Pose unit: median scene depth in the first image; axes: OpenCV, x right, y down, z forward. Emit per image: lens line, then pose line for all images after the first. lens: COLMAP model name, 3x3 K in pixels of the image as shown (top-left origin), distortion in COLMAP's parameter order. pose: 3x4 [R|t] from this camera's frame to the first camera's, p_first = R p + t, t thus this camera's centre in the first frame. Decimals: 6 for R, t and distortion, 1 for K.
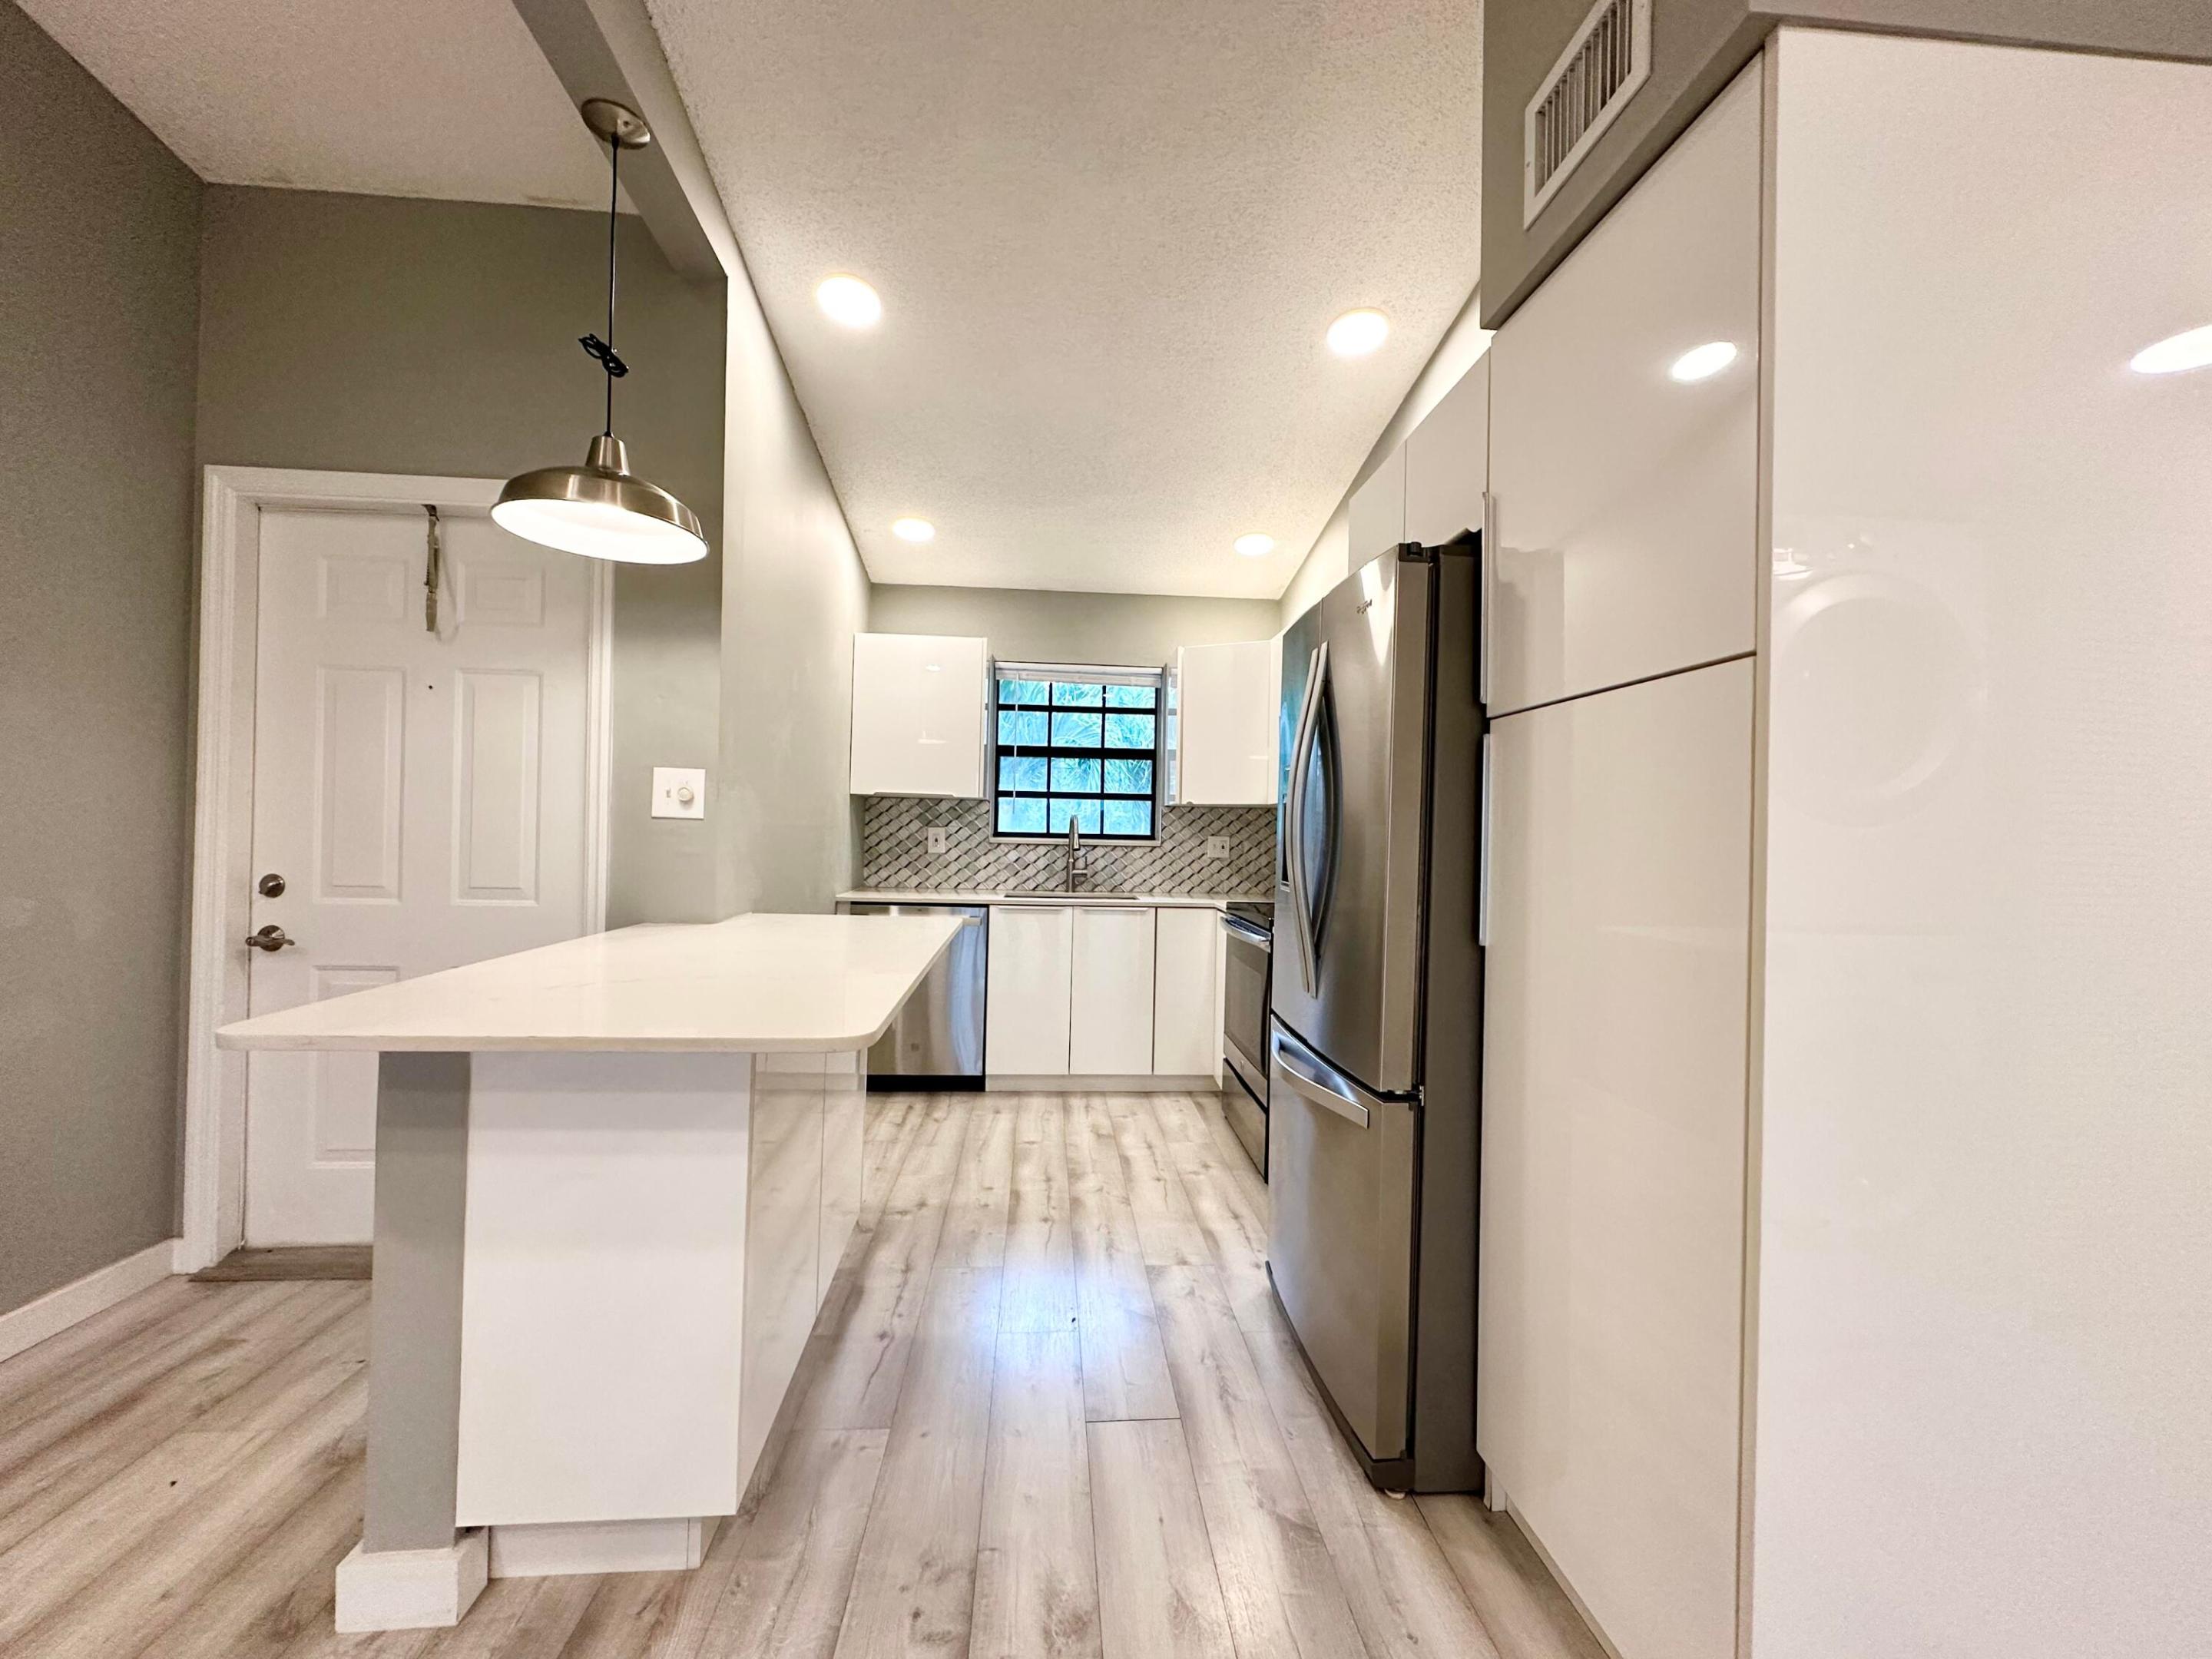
lens RADIAL K [[879.3, 0, 1102.9], [0, 879.3, 827.5], [0, 0, 1]] dist [-0.003235, 0.001001]
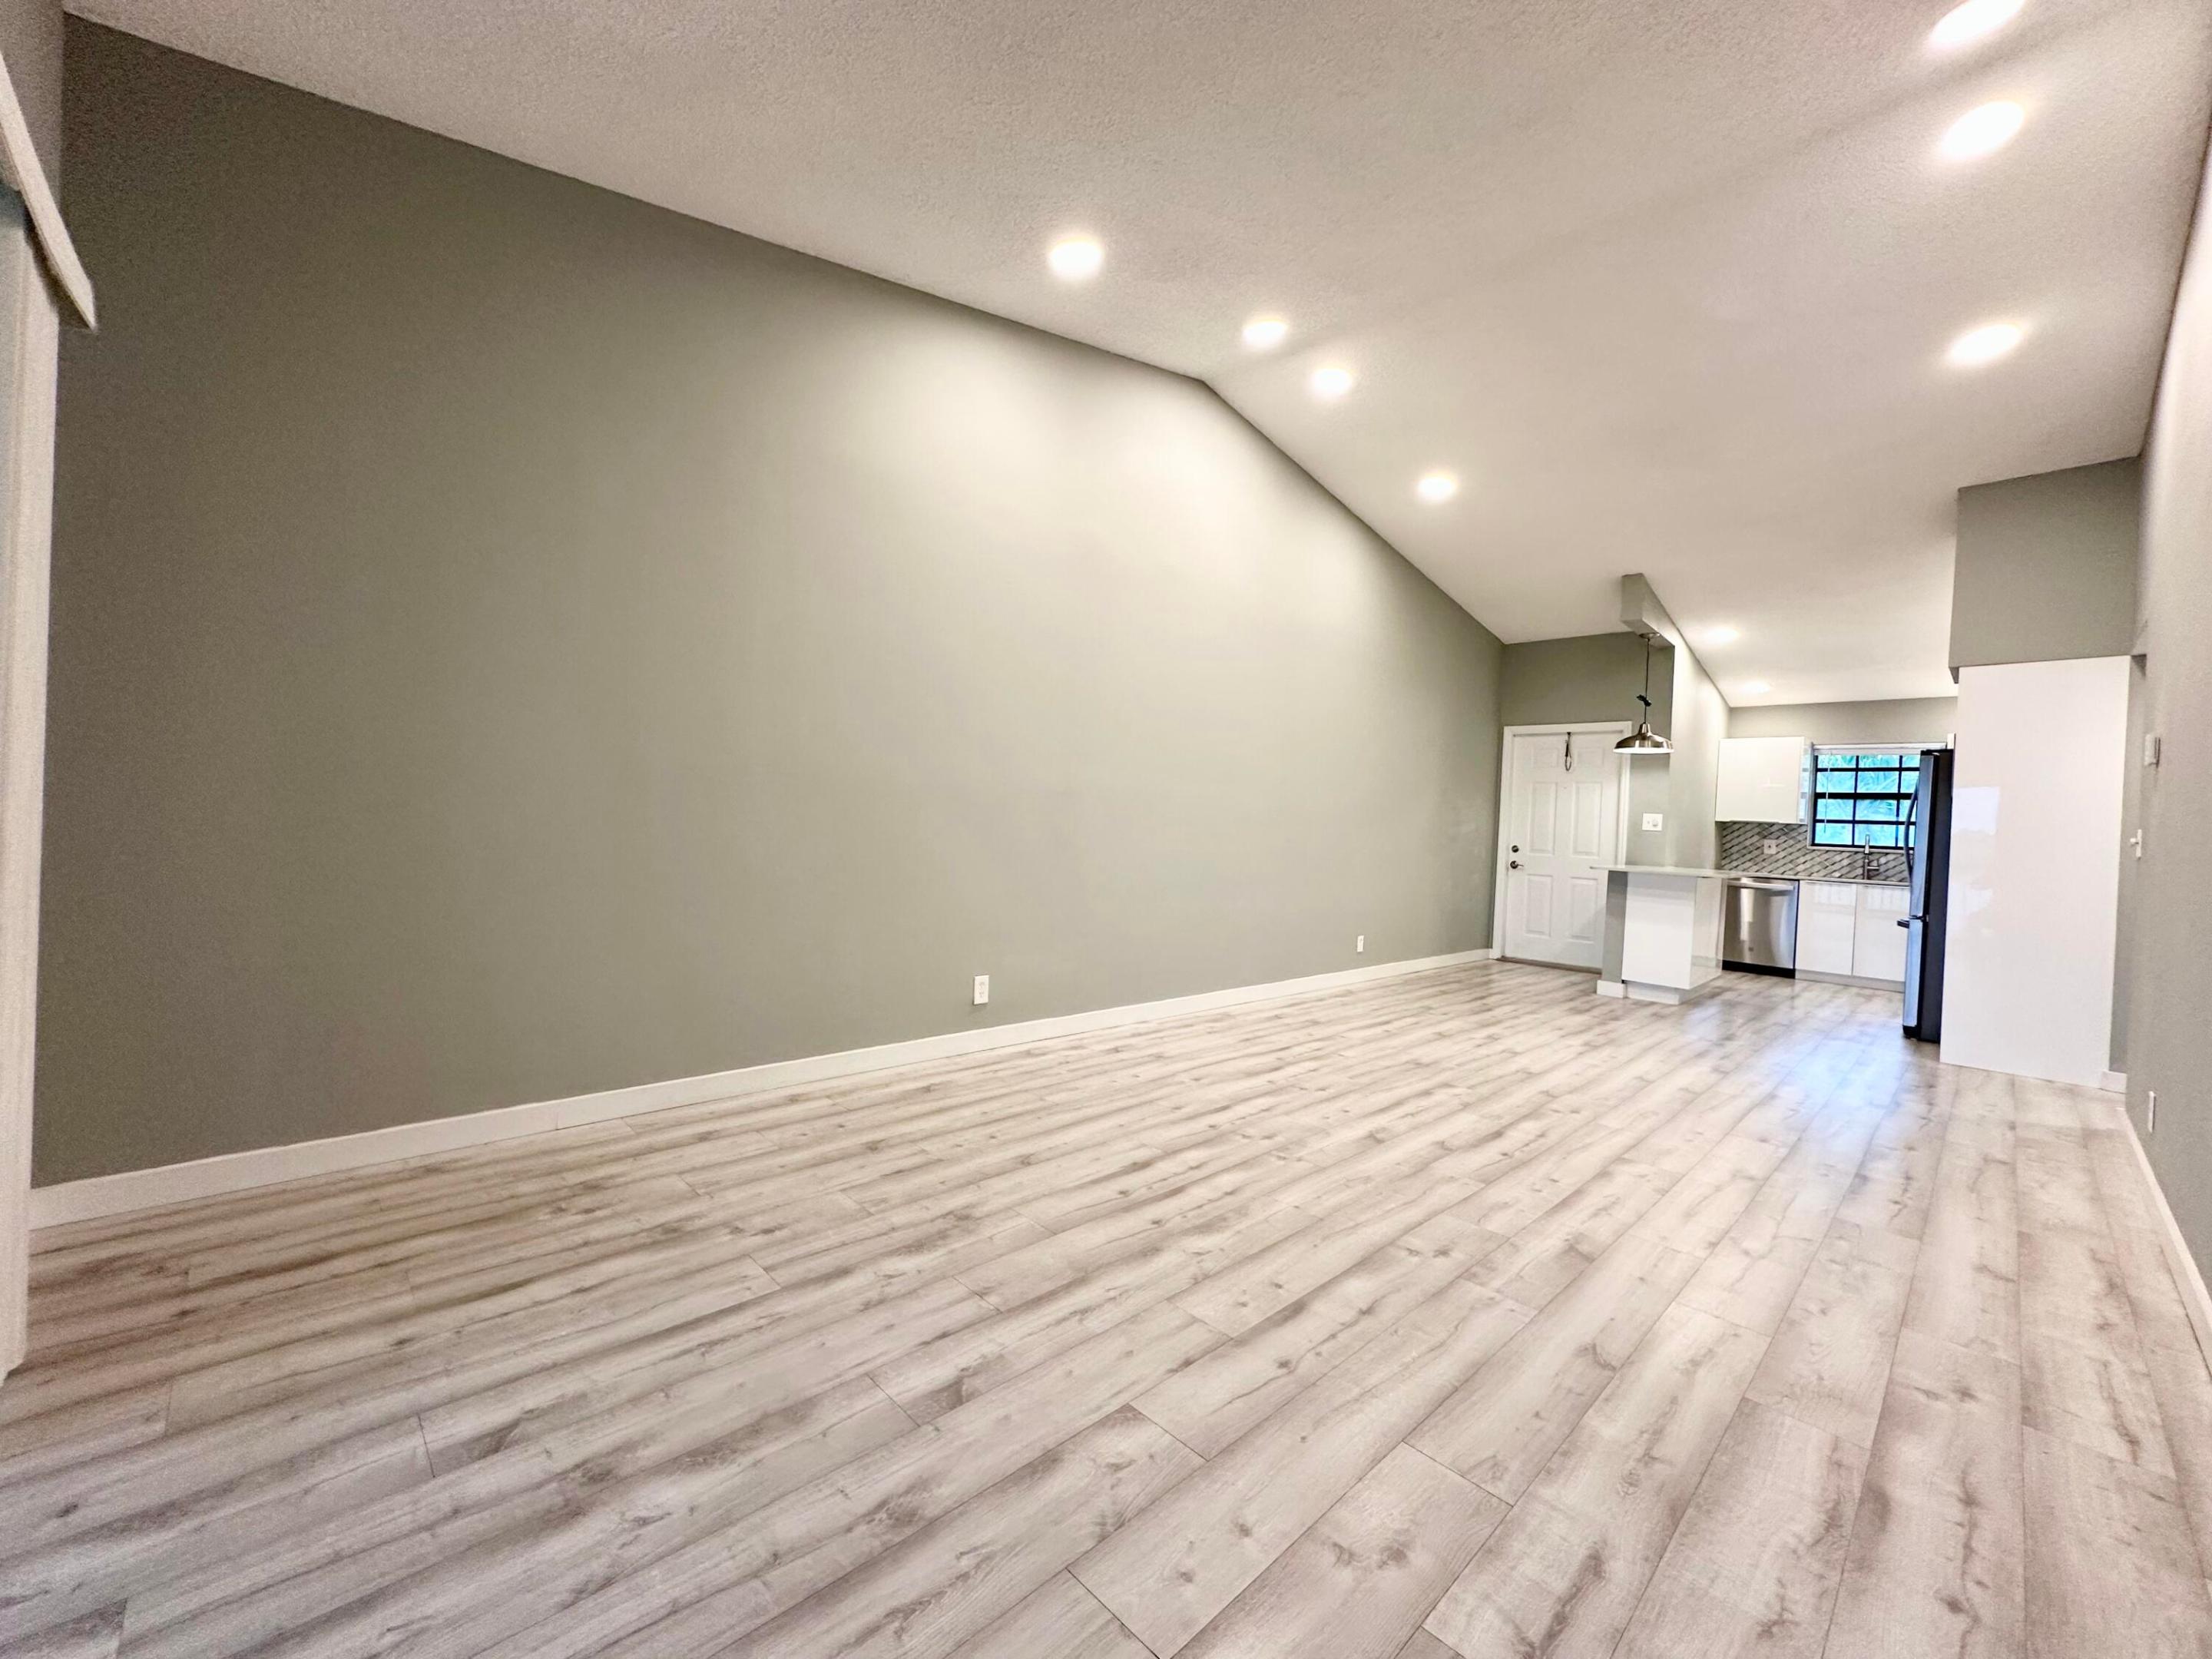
lens RADIAL K [[879.3, 0, 1101.5], [0, 879.3, 828.7], [0, 0, 1]] dist [-0.003235, 0.001001]
pose [[0.642857, 0.014592, -0.765848, 0.308781], [-0.029394, 0.999552, -0.005629, 0.027965], [0.765422, 0.026131, 0.642998, -1.211002]]
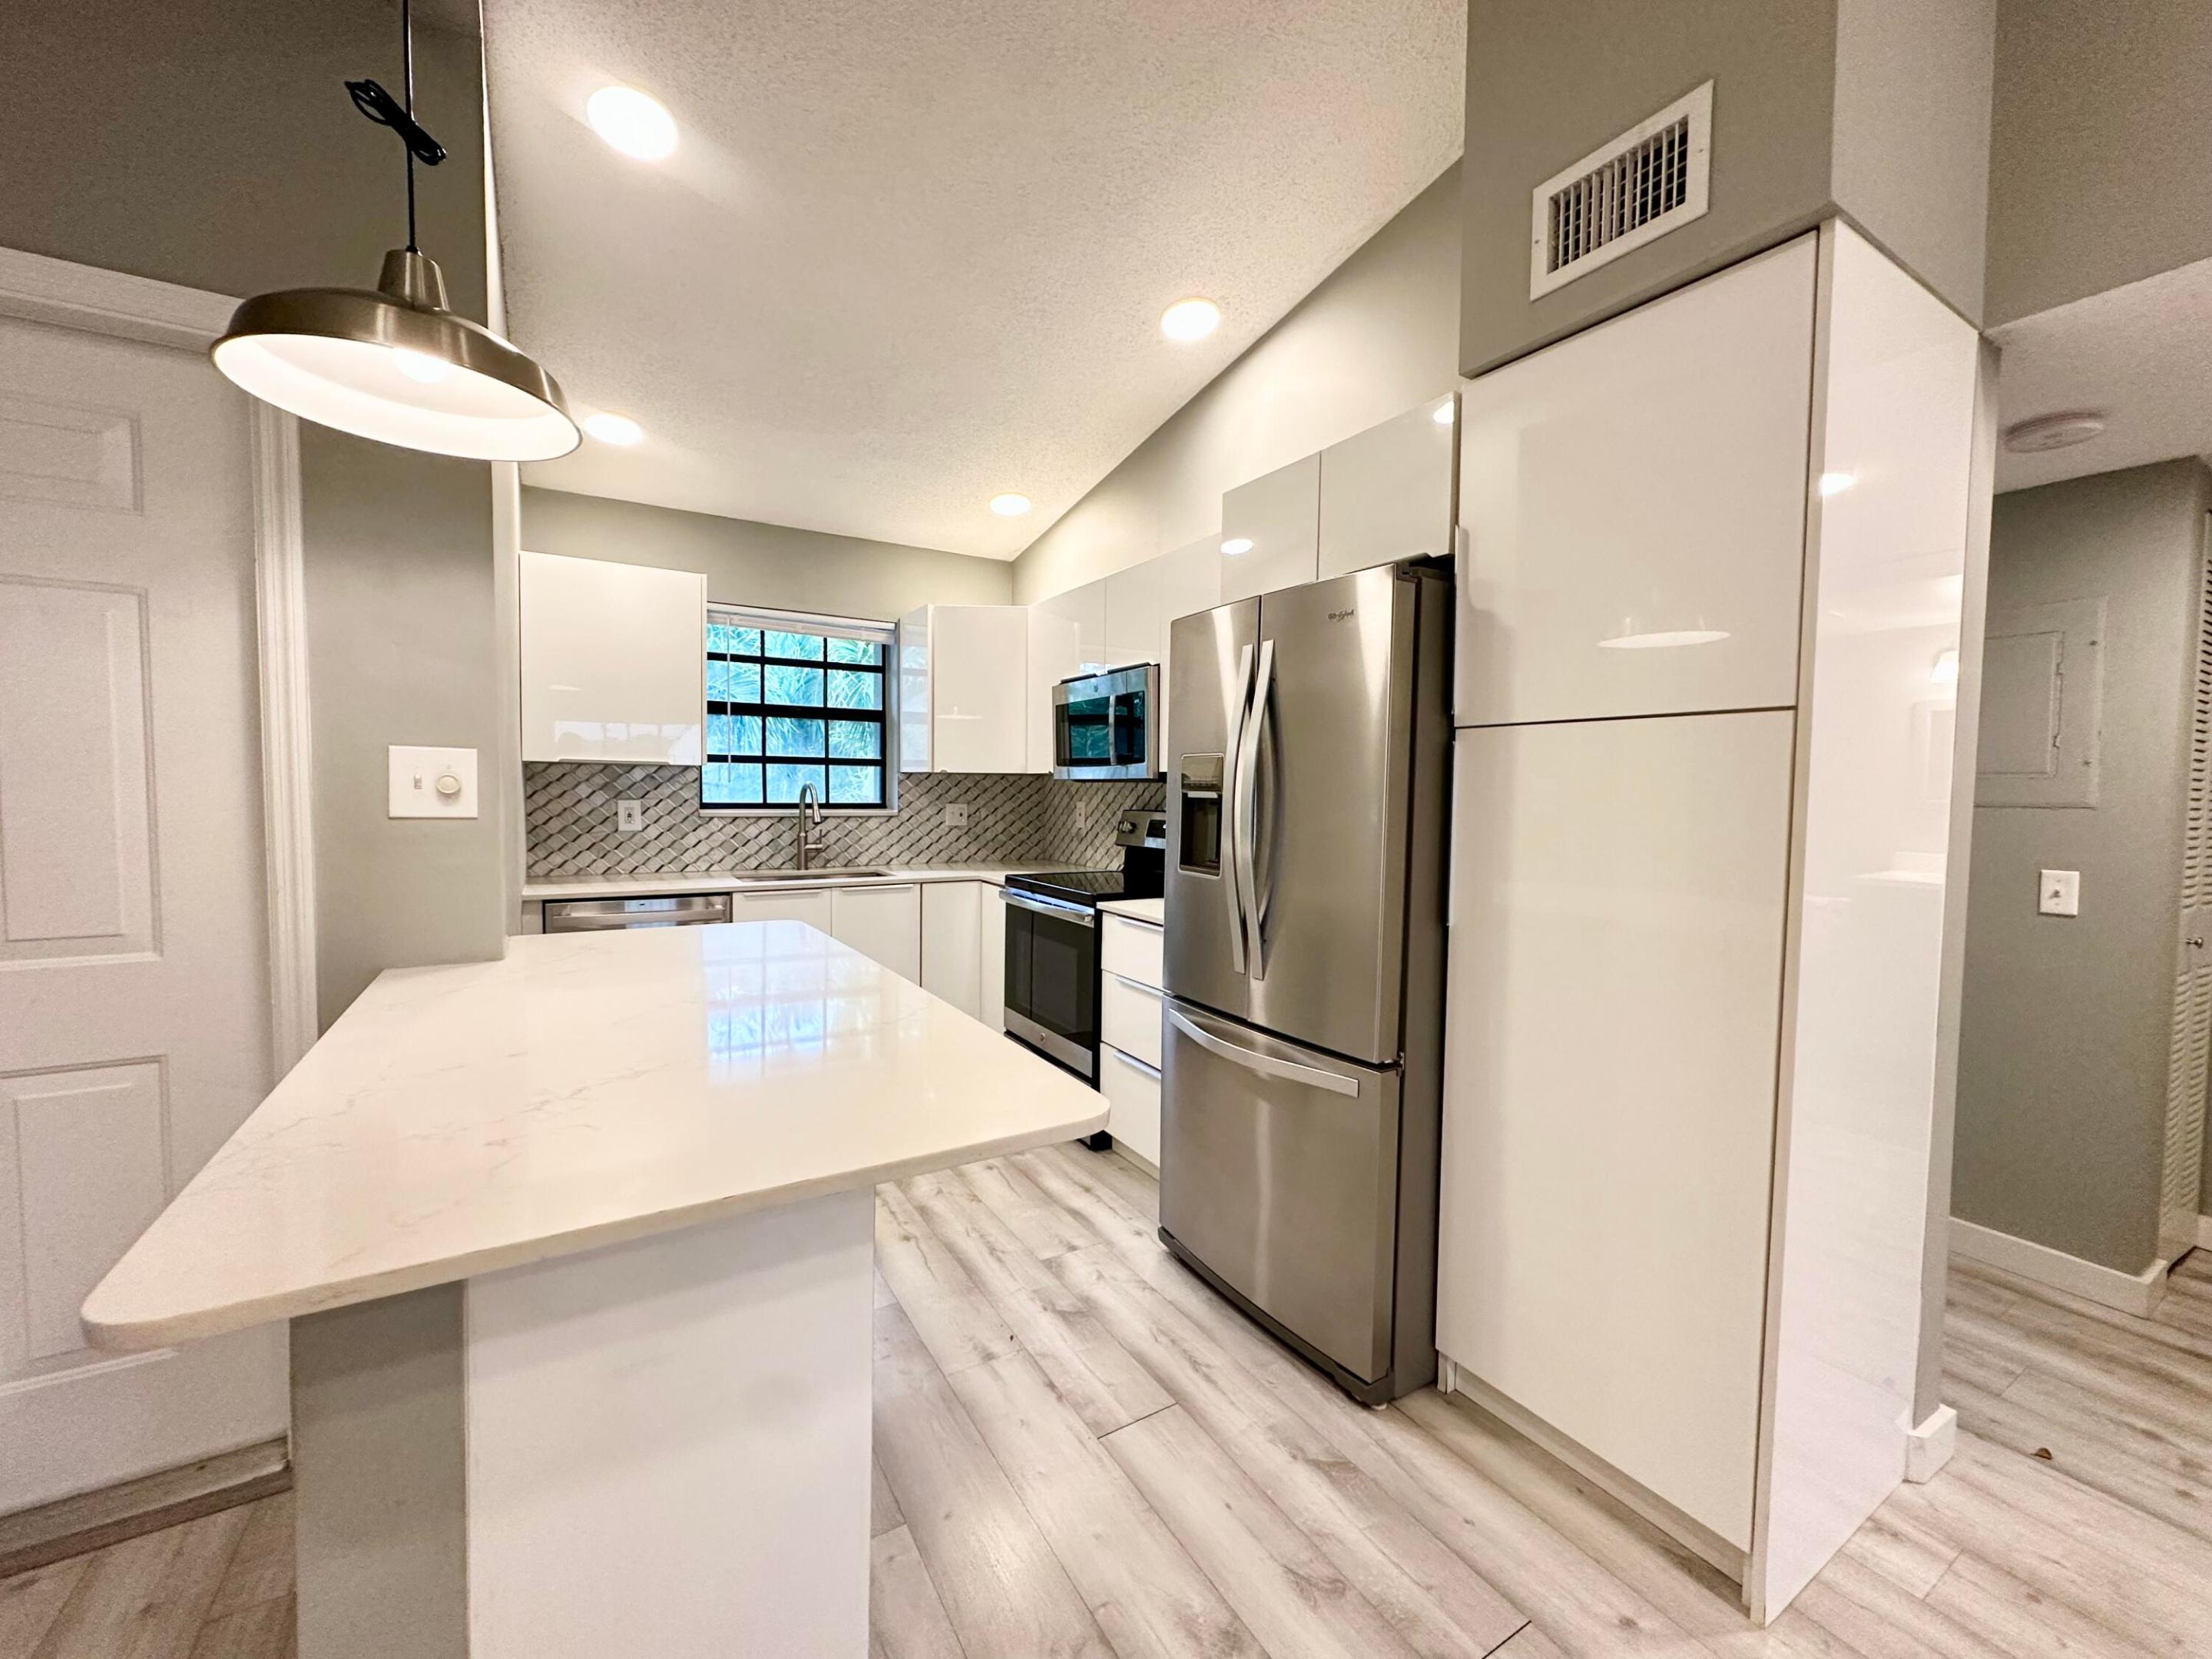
lens RADIAL K [[879.3, 0, 1103.4], [0, 879.3, 828.4], [0, 0, 1]] dist [-0.003235, 0.001001]
pose [[0.890139, -0.031601, 0.454593, -0.169088], [0.003818, 0.998075, 0.061905, -0.022746], [-0.455674, -0.053369, 0.888545, 0.065258]]
